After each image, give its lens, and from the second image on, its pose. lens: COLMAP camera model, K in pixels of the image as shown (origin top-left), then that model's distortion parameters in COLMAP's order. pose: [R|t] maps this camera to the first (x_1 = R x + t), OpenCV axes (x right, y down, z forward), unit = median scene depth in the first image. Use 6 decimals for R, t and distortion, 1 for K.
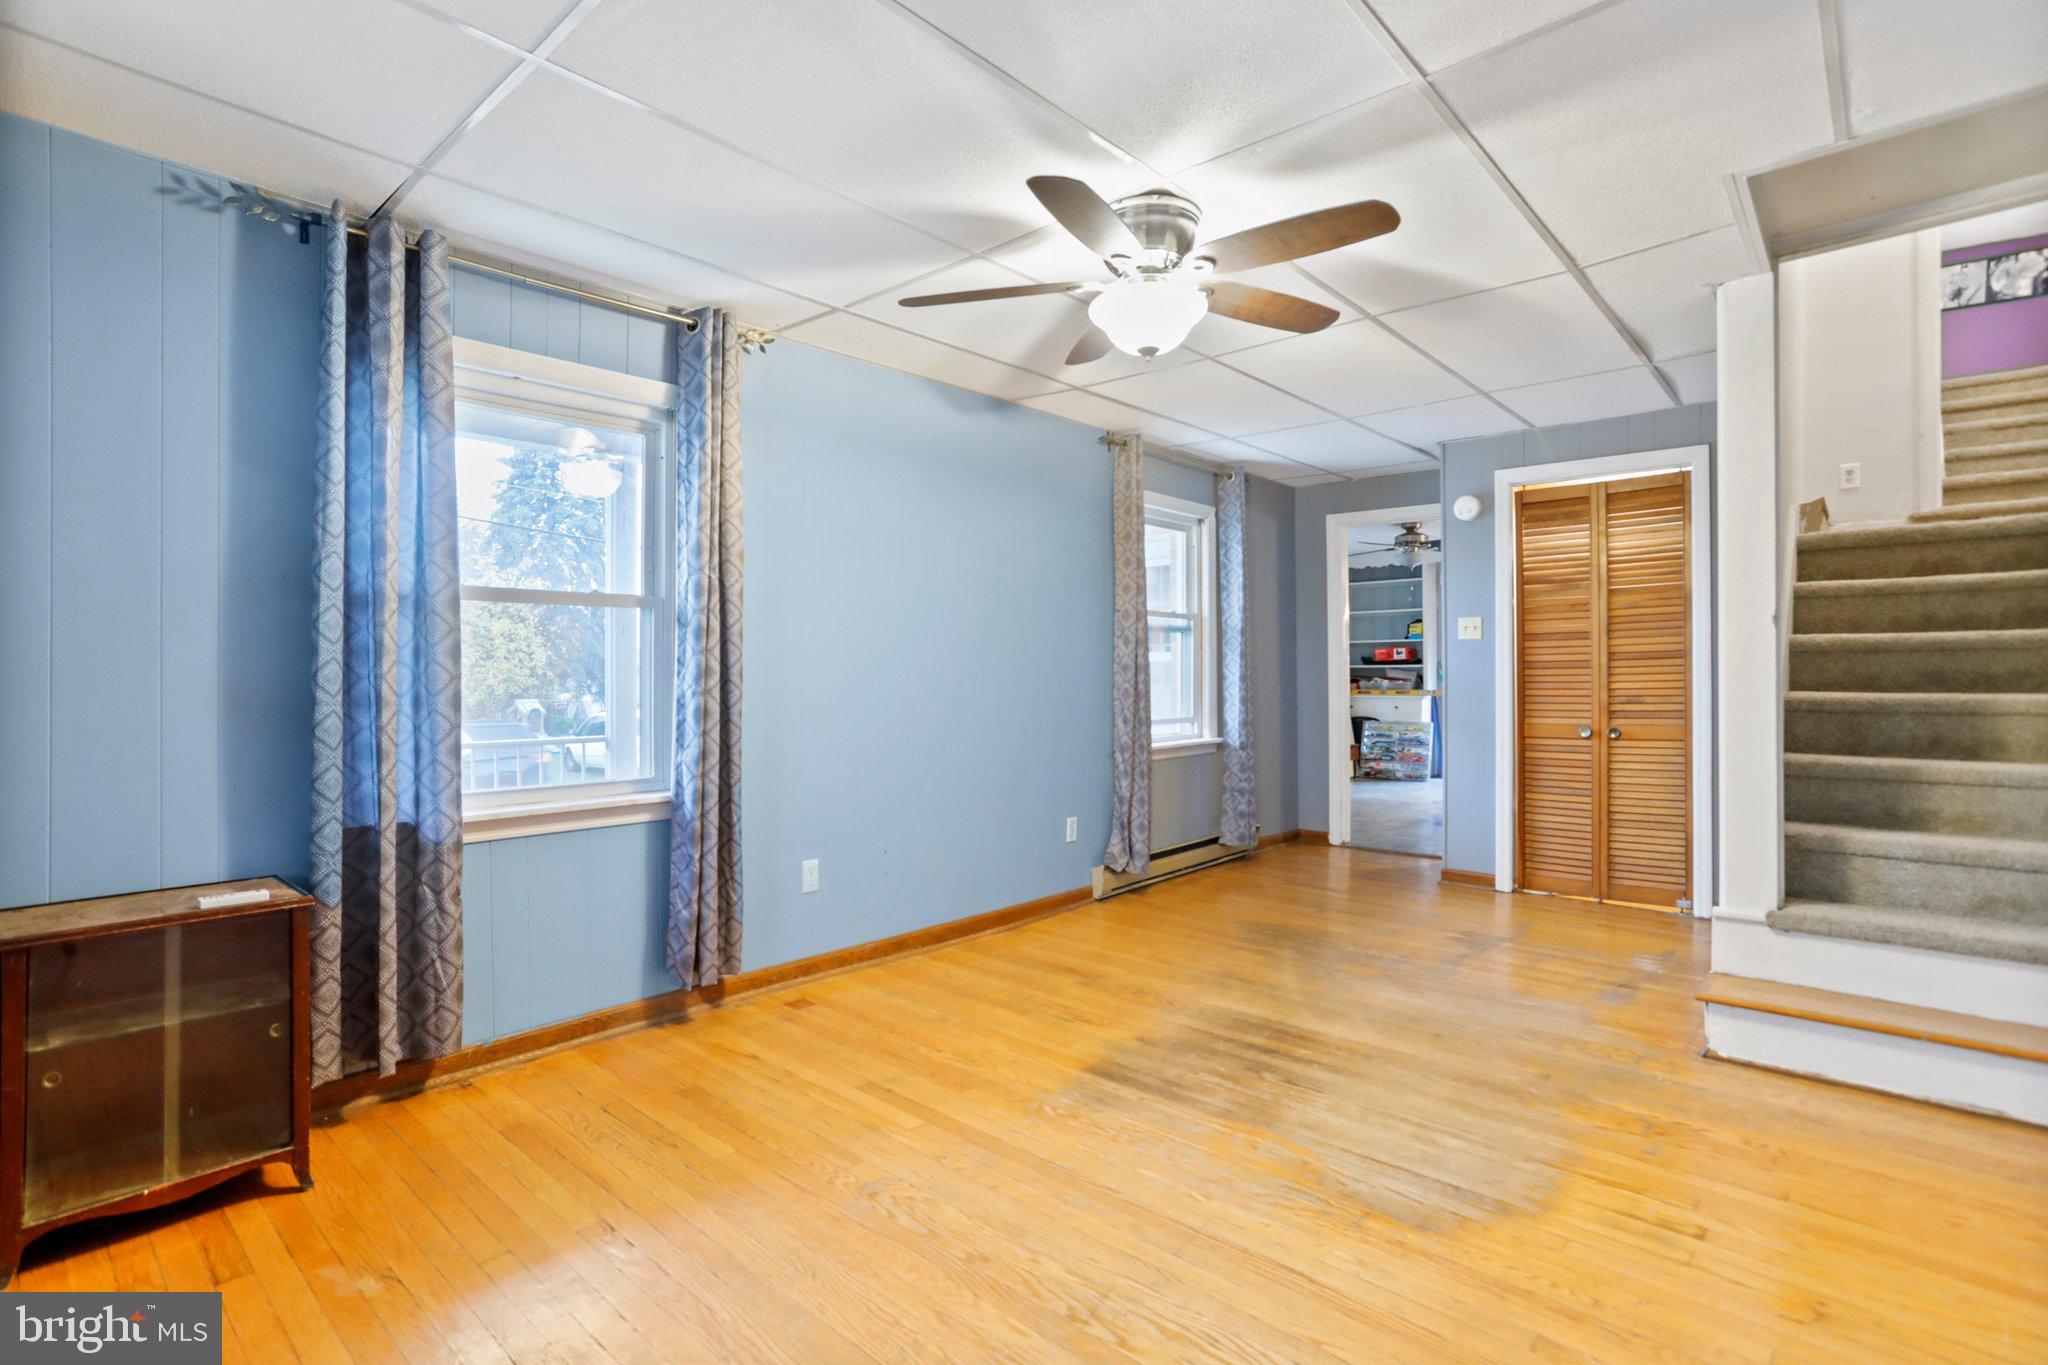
lens RADIAL K [[996.1, 0, 1027.6], [0, 996.1, 678.0], [0, 0, 1]] dist [-0.004926, -0.000175]
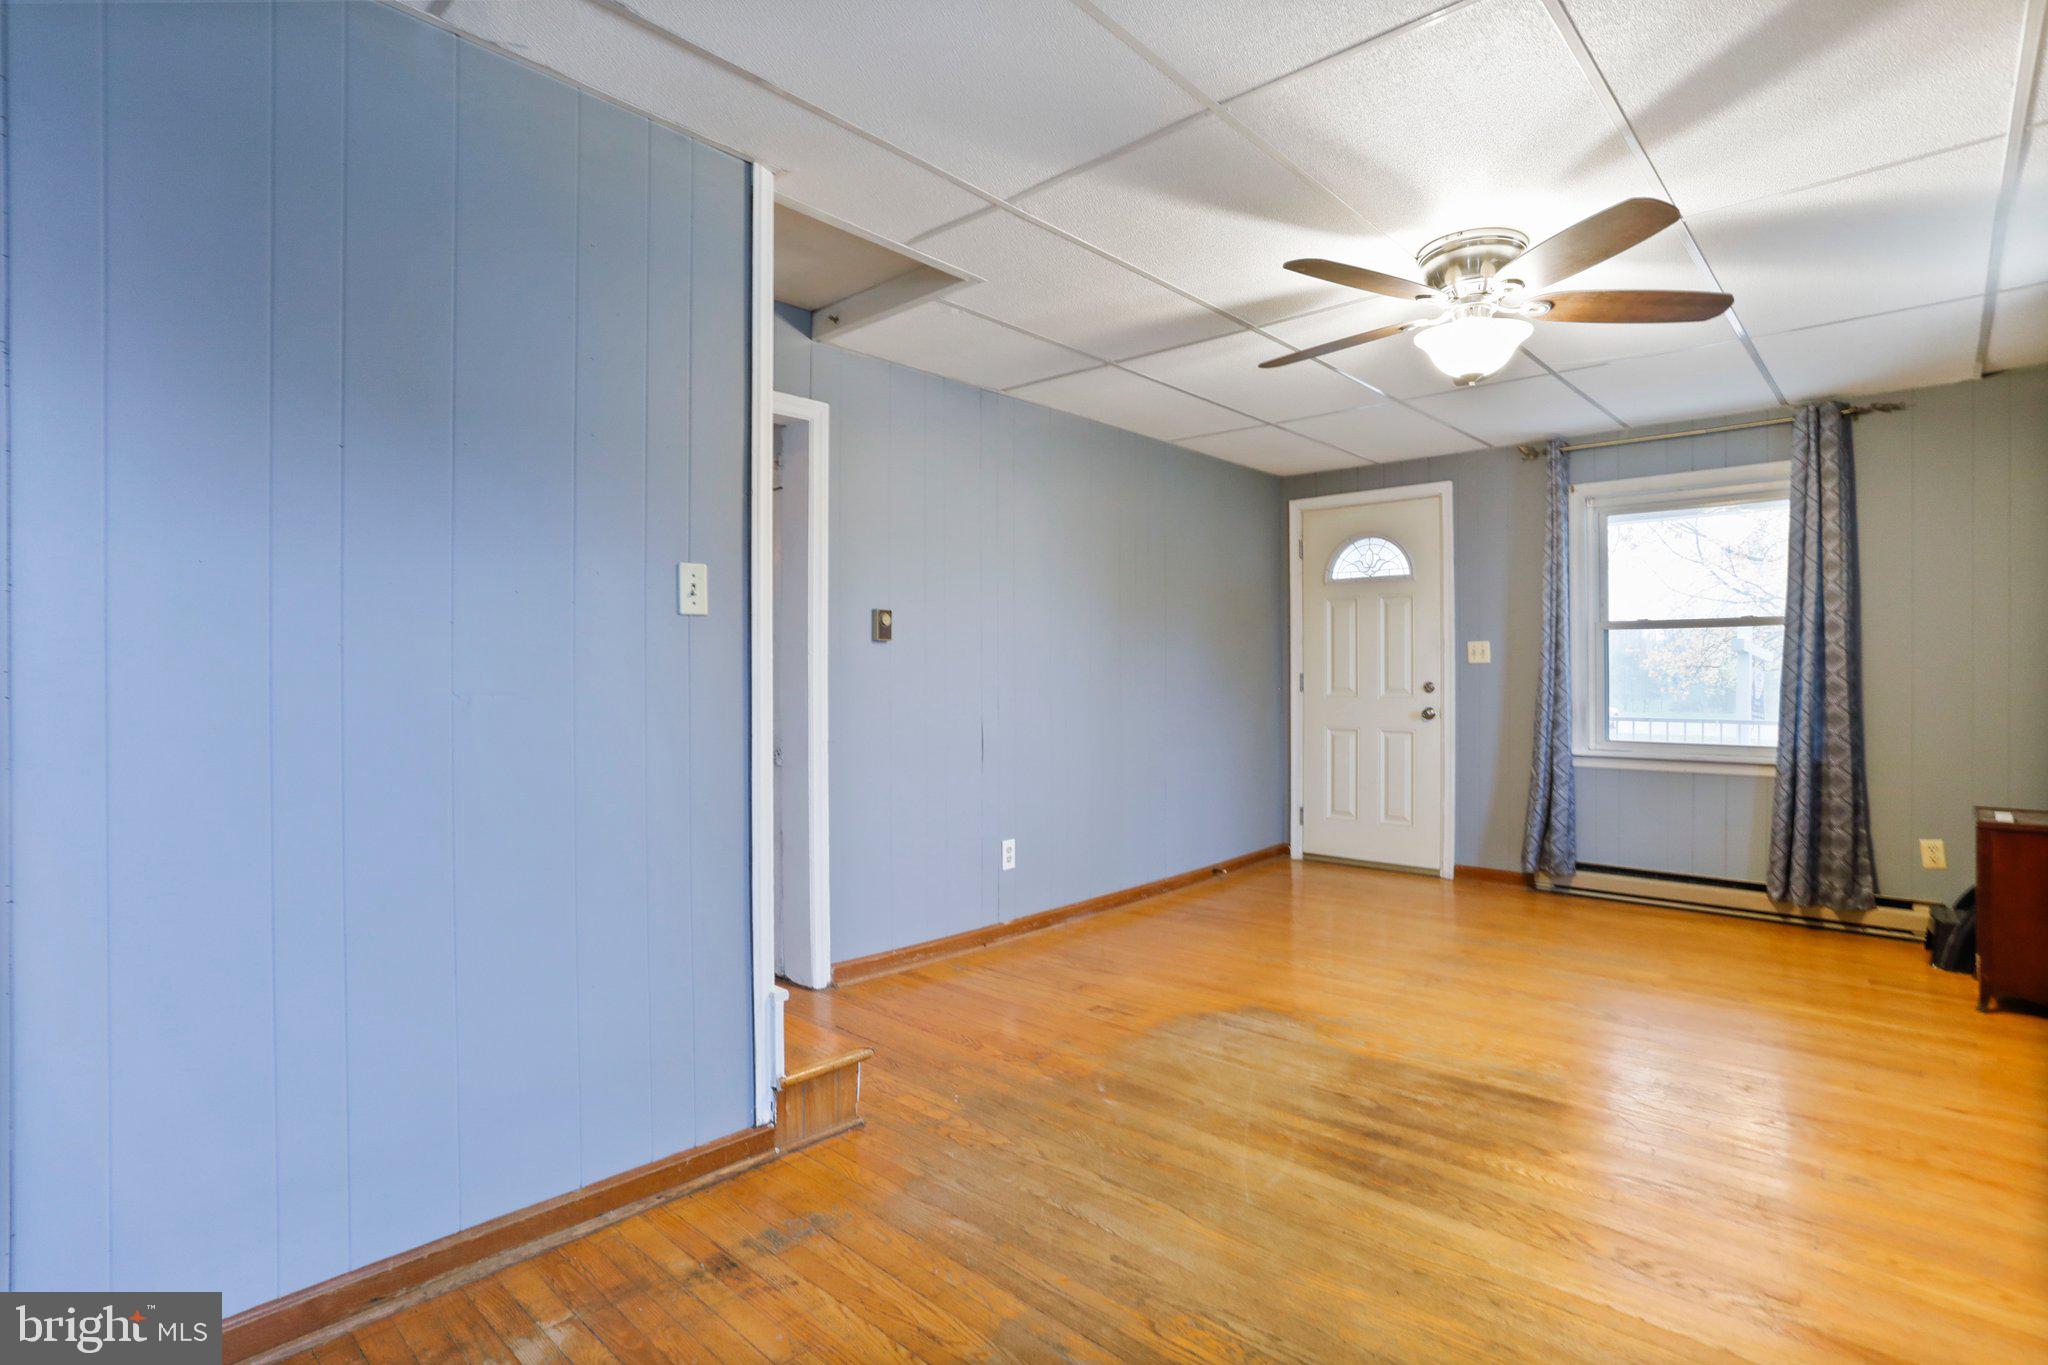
lens RADIAL K [[996.1, 0, 1023.8], [0, 996.1, 680.7], [0, 0, 1]] dist [-0.004926, -0.000175]
pose [[-0.999721, 0.006404, 0.022729, 0.484629], [0.006352, 0.999977, -0.002384, -0.001645], [-0.022744, -0.002239, -0.999739, 1.740607]]
